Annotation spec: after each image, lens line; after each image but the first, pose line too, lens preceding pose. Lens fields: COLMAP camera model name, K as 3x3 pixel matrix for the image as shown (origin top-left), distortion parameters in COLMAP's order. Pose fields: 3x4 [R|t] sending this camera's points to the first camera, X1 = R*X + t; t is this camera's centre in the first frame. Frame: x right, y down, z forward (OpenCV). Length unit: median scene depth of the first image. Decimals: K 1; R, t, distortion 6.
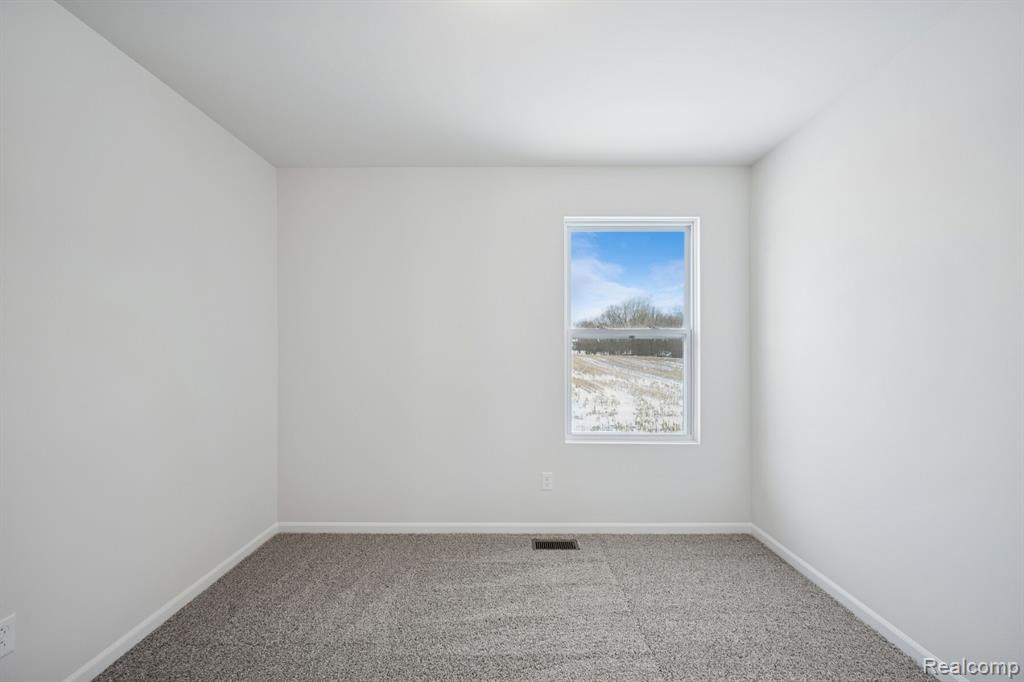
lens RADIAL K [[405.1, 0, 511.7], [0, 405.1, 344.4], [0, 0, 1]] dist [-0.000118, 0.000271]
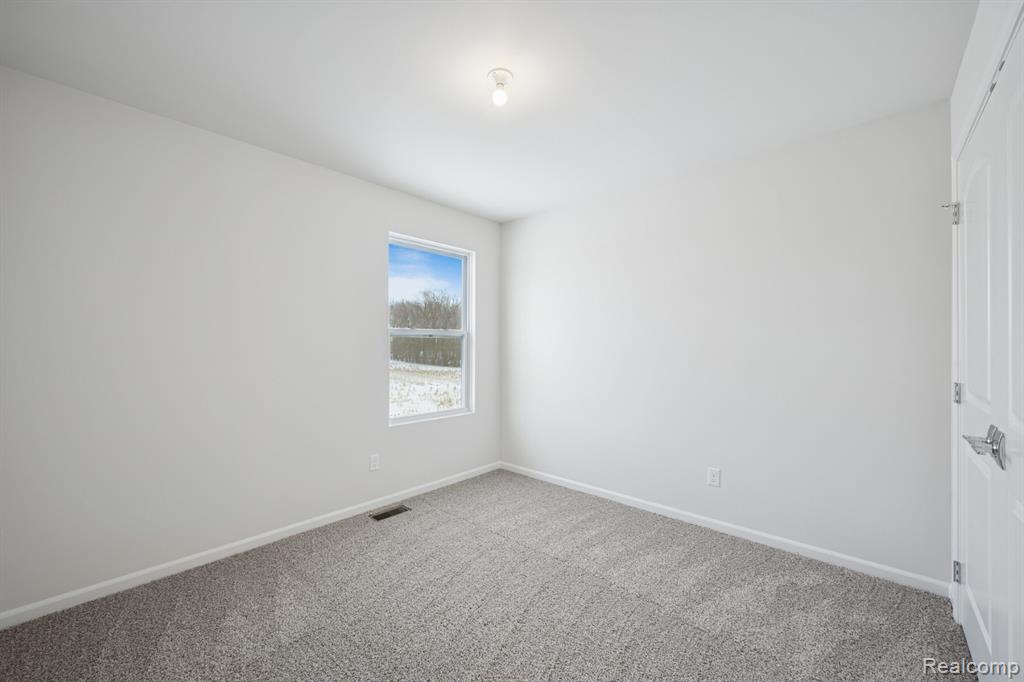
lens RADIAL K [[401.8, 0, 512.0], [0, 401.8, 341.0], [0, 0, 1]] dist [-0.000467, -0.000009]
pose [[0.669095, 0.009256, 0.743120, -0.497295], [-0.007295, 0.999956, -0.005886, 0.003156], [-0.743141, -0.001483, 0.669133, -0.032103]]
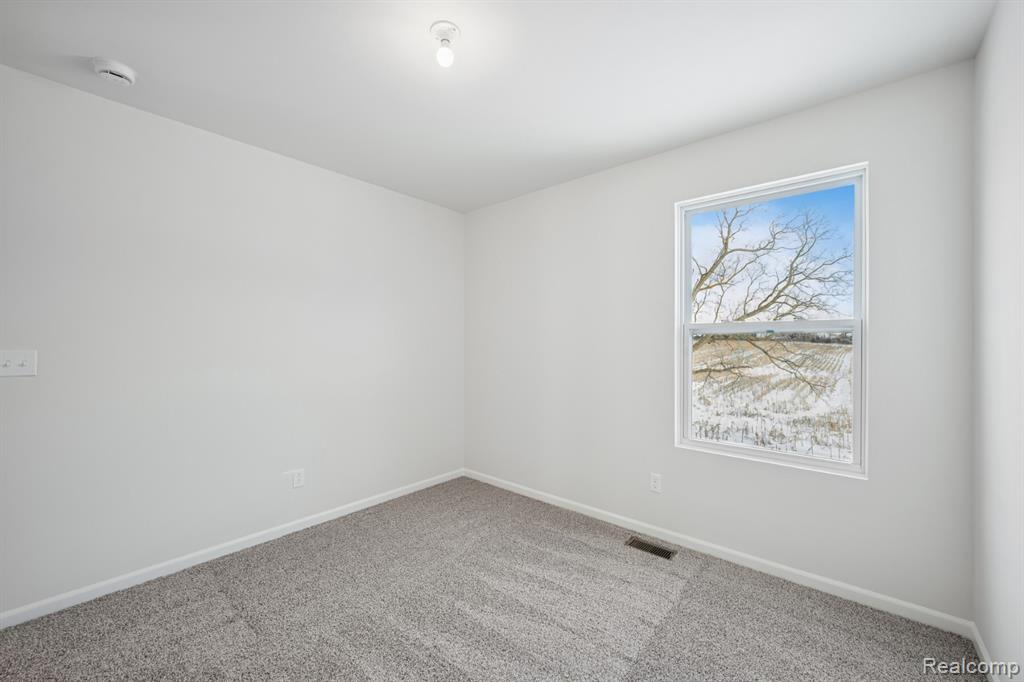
lens RADIAL K [[405.1, 0, 511.7], [0, 405.1, 344.4], [0, 0, 1]] dist [-0.000118, 0.000271]
pose [[0.757077, 0.005202, -0.653305, 0.461508], [0.000831, 0.999960, 0.008925, 0.000644], [0.653325, -0.007300, 0.757043, 0.054512]]
